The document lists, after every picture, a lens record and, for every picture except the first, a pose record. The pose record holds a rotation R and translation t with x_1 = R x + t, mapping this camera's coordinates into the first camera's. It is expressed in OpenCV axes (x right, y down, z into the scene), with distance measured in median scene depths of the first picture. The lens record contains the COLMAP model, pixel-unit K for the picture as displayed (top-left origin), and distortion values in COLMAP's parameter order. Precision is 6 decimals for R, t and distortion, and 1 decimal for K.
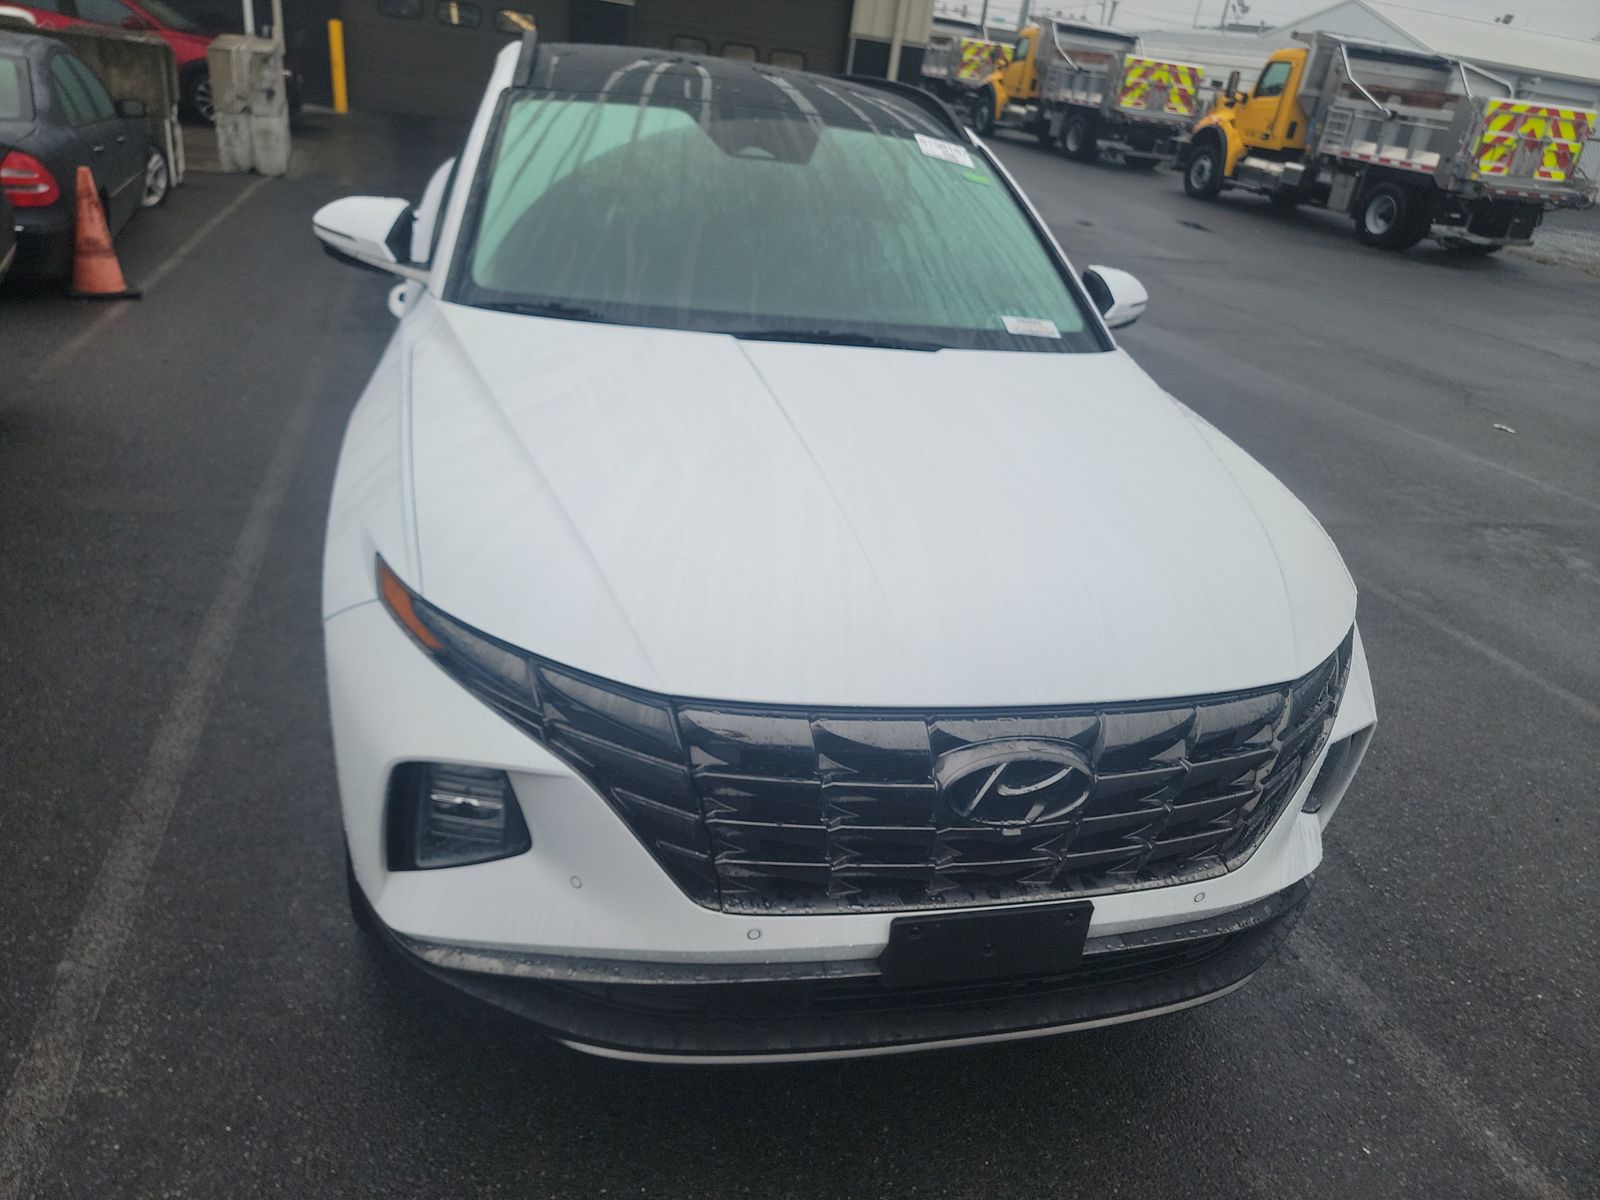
lens RADIAL K [[1141.5, 0, 791.1], [0, 1141.5, 601.9], [0, 0, 1]] dist [0.061373, -0.054554]
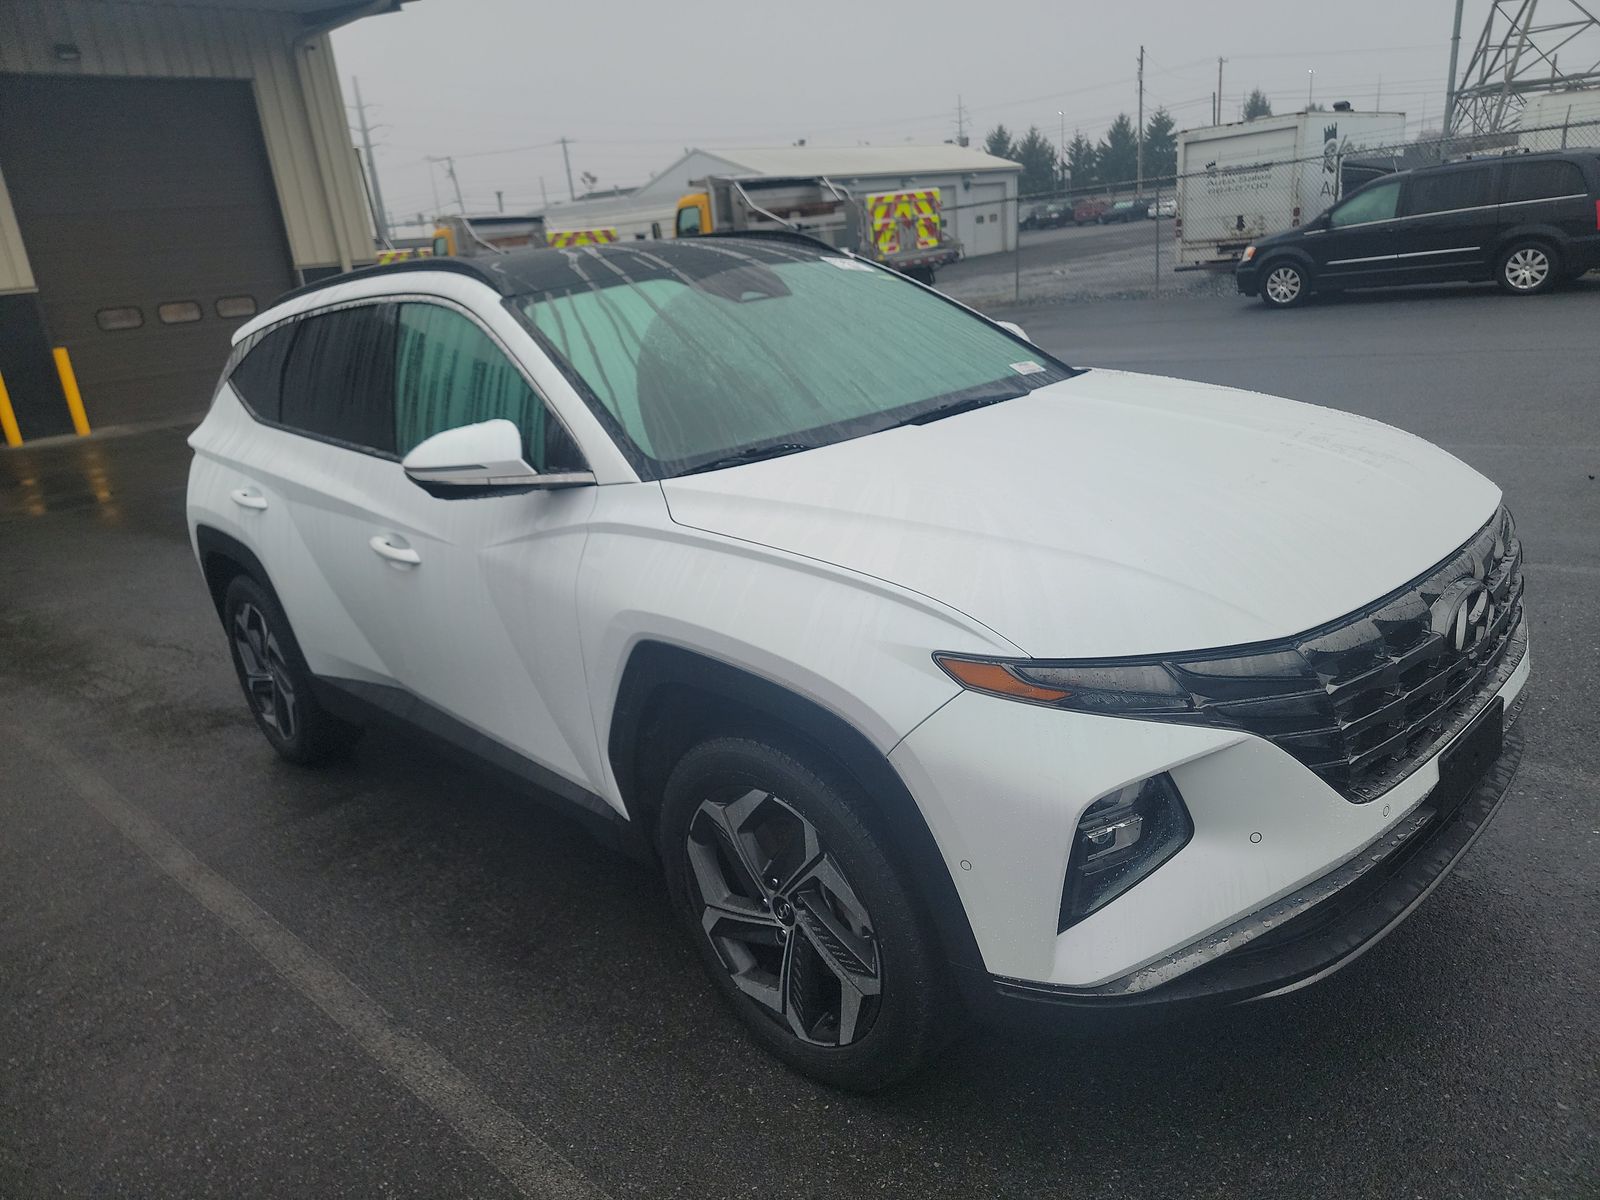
lens RADIAL K [[1141.5, 0, 799.9], [0, 1141.5, 614.2], [0, 0, 1]] dist [0.061373, -0.054554]
pose [[0.838388, -0.353534, 0.414874, -0.114039], [0.404881, 0.913505, -0.039753, -0.010881], [-0.364935, 0.201303, 0.909010, 0.011365]]
